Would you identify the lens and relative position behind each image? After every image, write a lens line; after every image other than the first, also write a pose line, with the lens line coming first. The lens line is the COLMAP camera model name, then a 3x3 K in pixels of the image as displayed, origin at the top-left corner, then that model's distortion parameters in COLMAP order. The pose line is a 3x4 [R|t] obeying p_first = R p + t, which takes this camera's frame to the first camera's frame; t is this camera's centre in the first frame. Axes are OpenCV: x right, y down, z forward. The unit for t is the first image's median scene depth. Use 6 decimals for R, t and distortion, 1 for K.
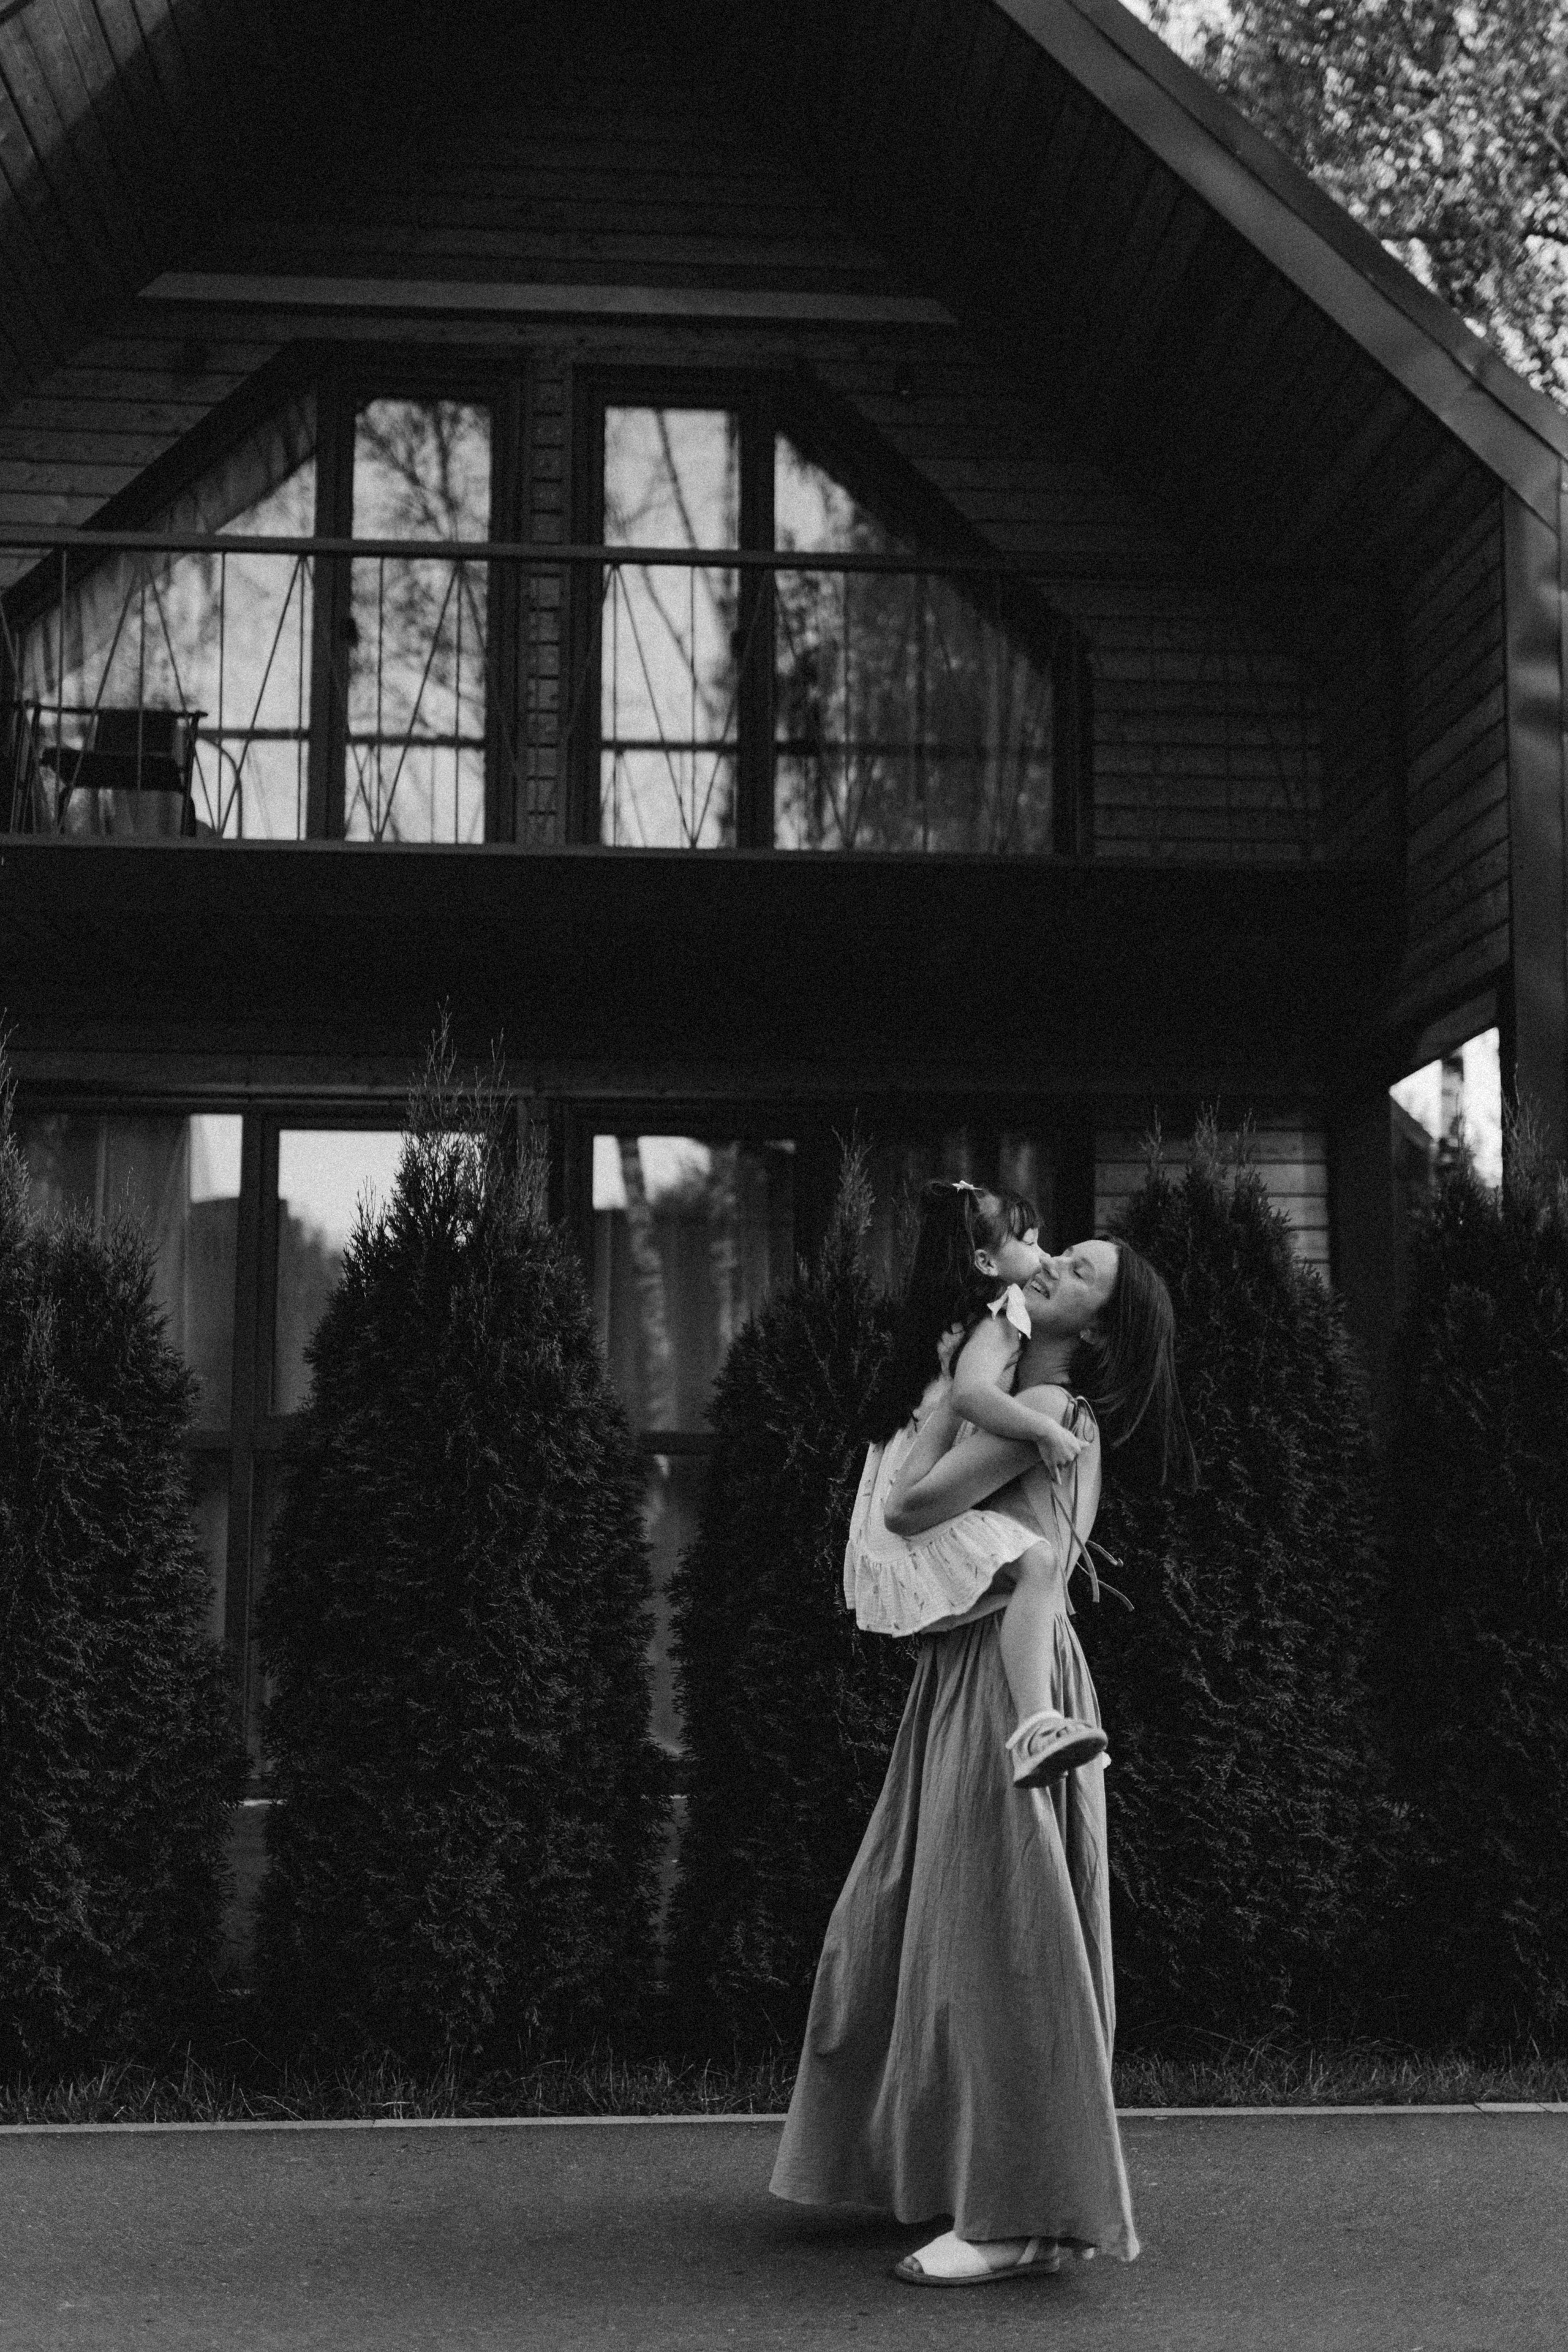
lens RADIAL K [[2734.3, 0, 849.3], [0, 2734.3, 1179.2], [0, 0, 1]] dist [0.018460, -0.014091]
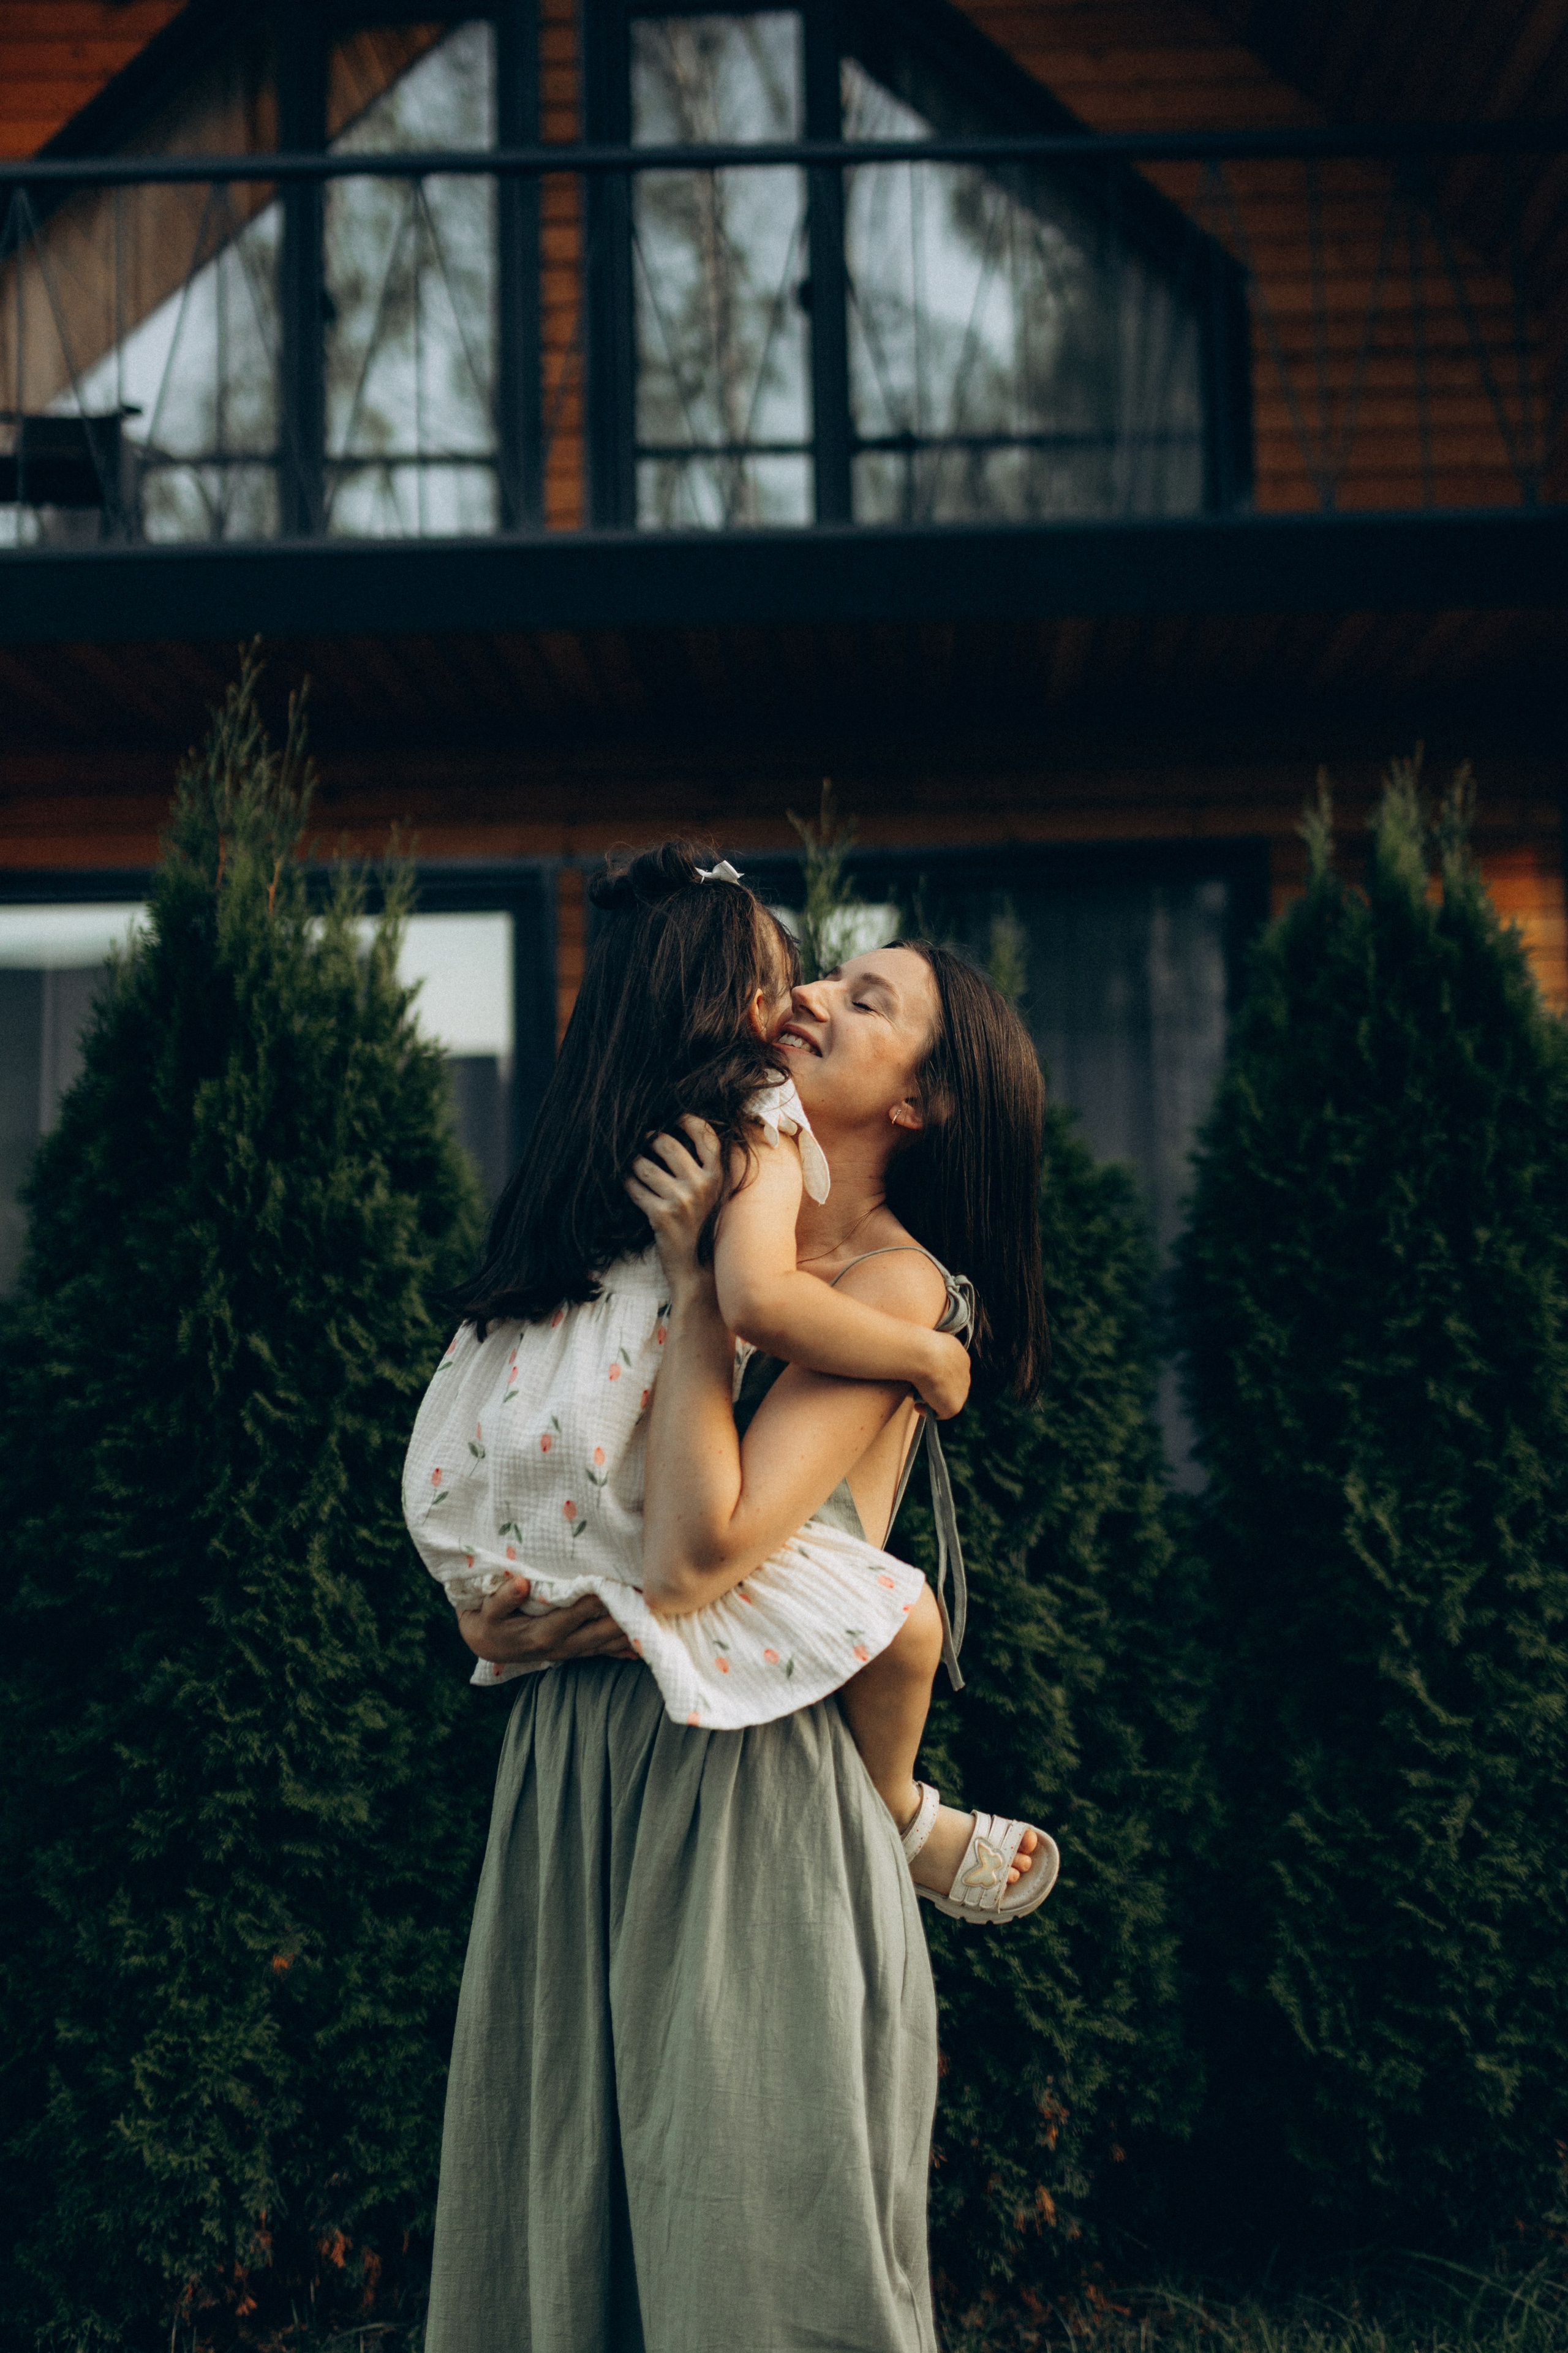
lens RADIAL K [[2385.5, 0, 929.4], [0, 2385.5, 1076.8], [0, 0, 1]] dist [0.002480, 0.003892]
pose [[0.996042, -0.036560, -0.081011, 0.069417], [0.038115, 0.999116, 0.017726, 0.034879], [0.080291, -0.020744, 0.996556, 0.461787]]
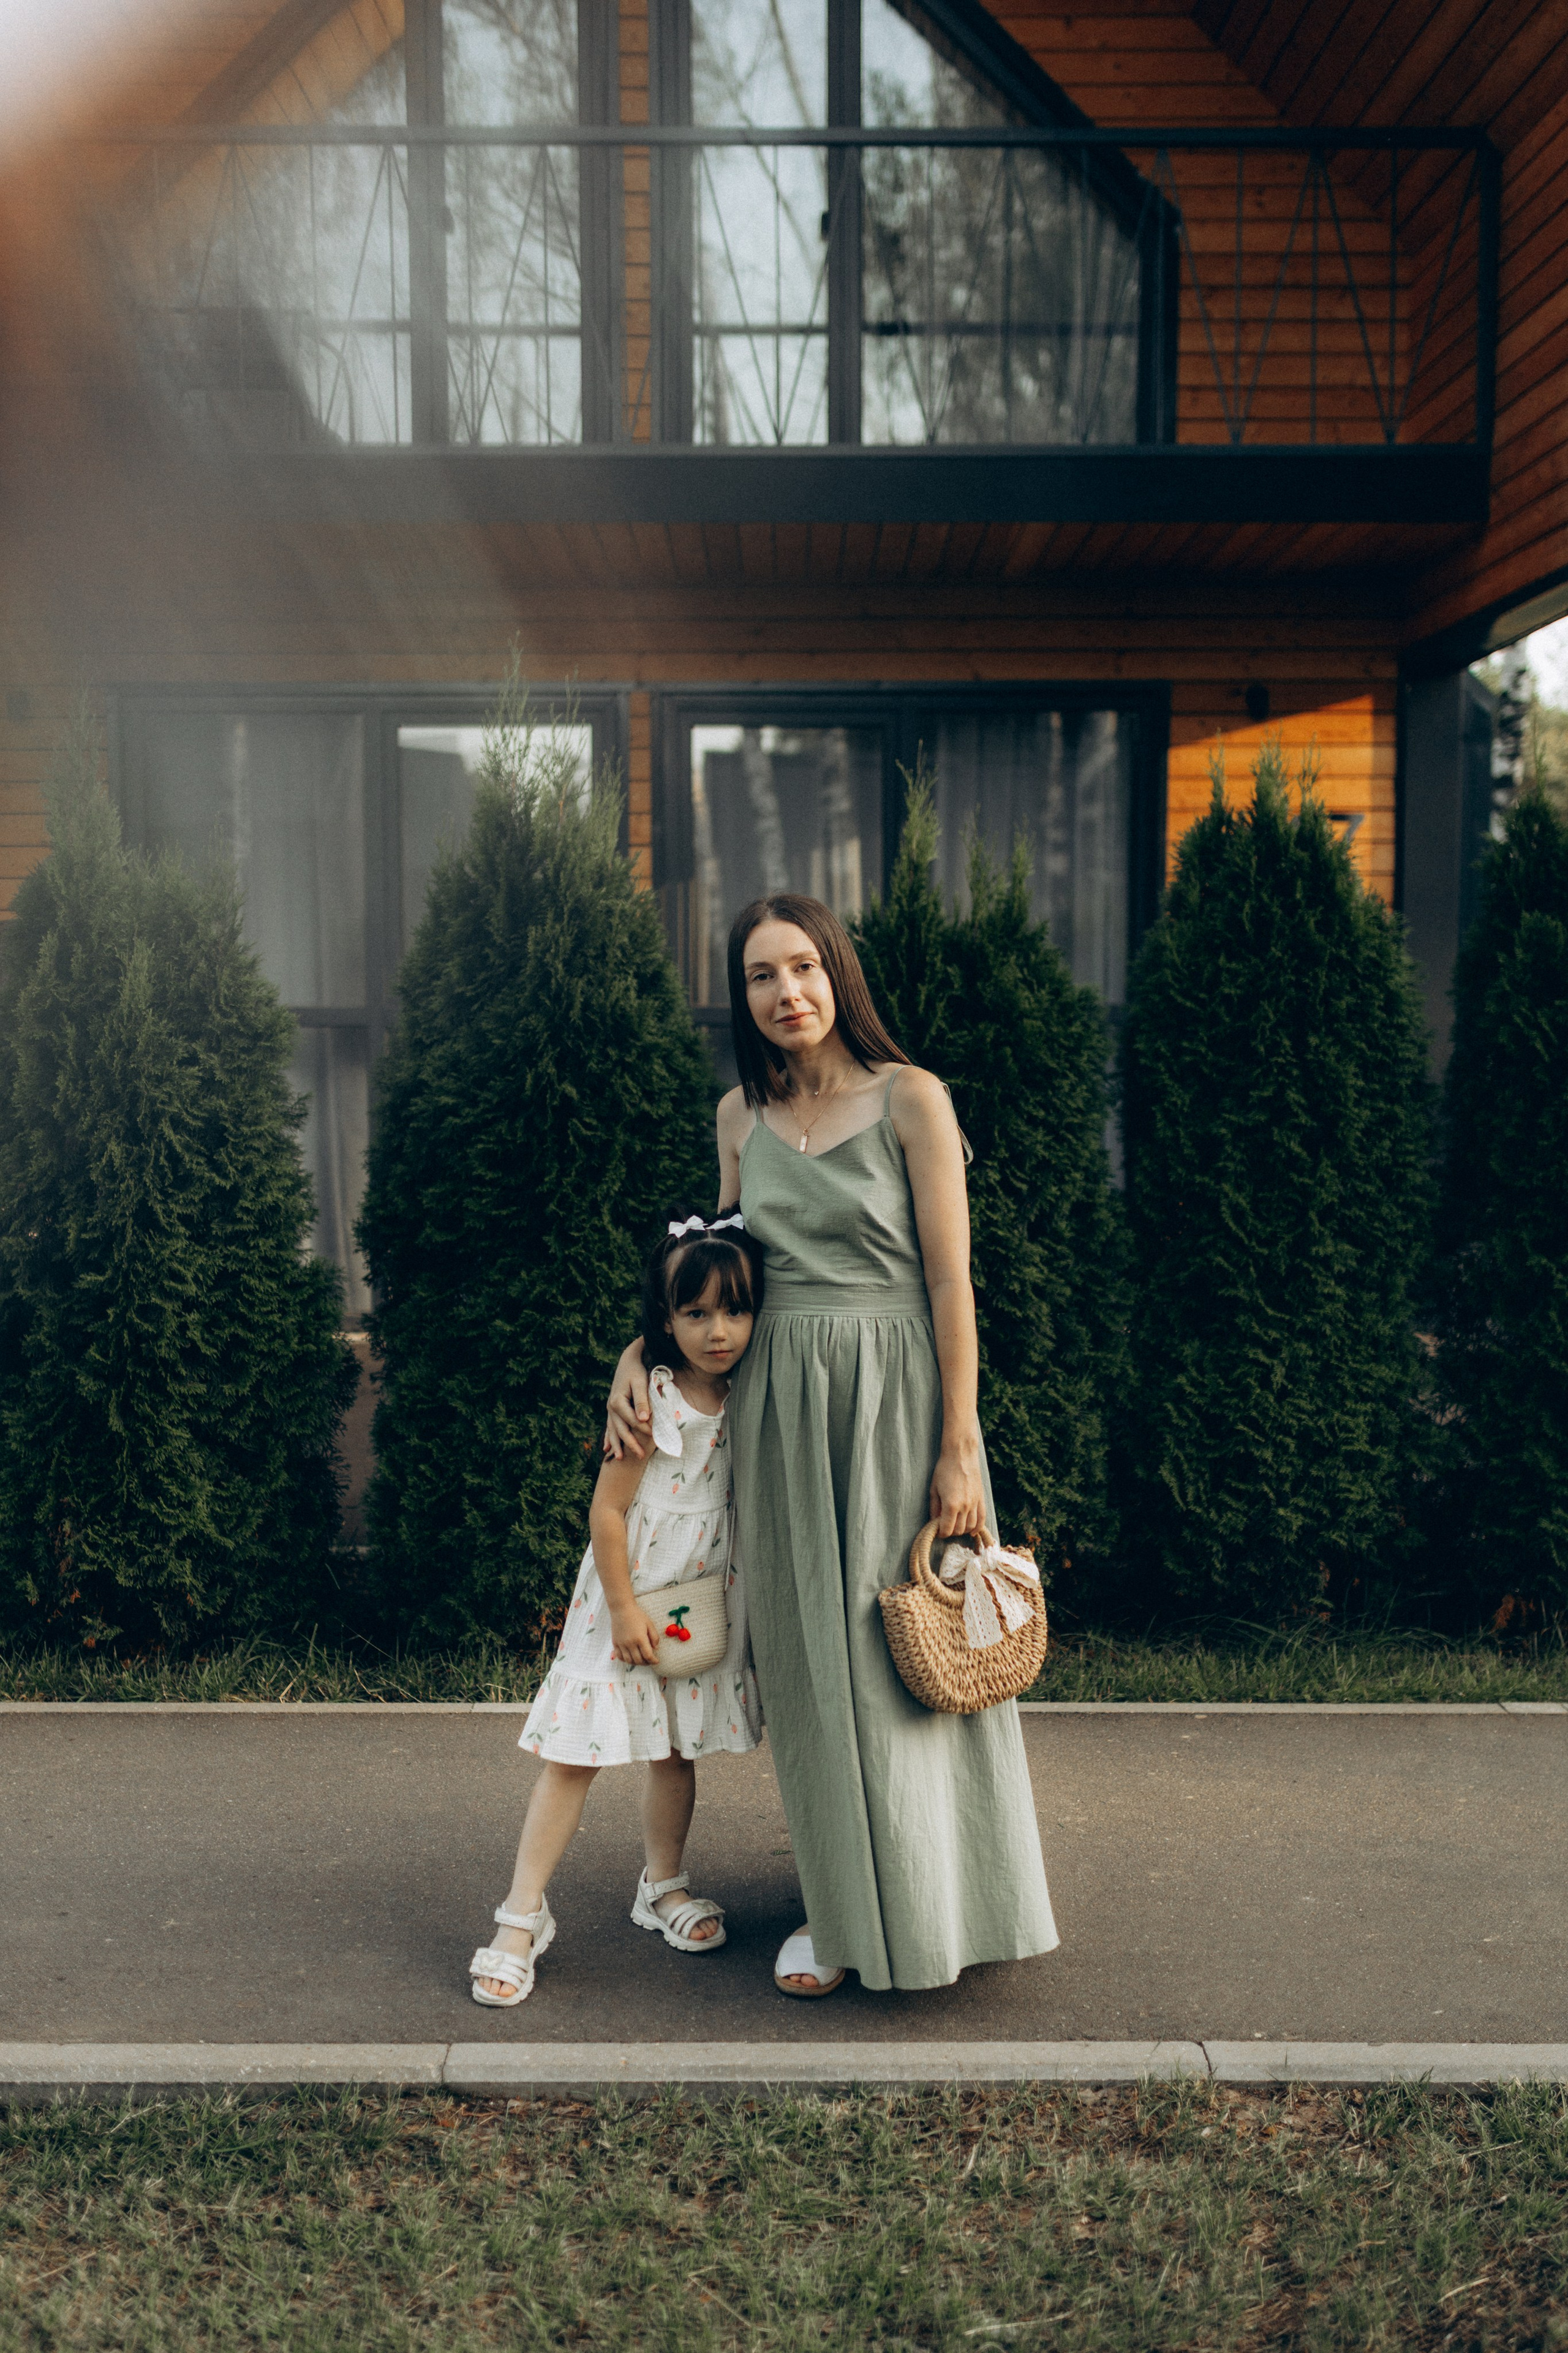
lens RADIAL K [[2332.2, 0, 784.0], [0, 2332.2, 1176.5], [0, 0, 1]] dist [0.008465, 0.002247]
pose [[0.997048, 0.005865, -0.076562, 0.018535], [0.010354, 0.977705, 0.209729, -0.051940], [0.076085, -0.209902, 0.974757, 0.132332]]
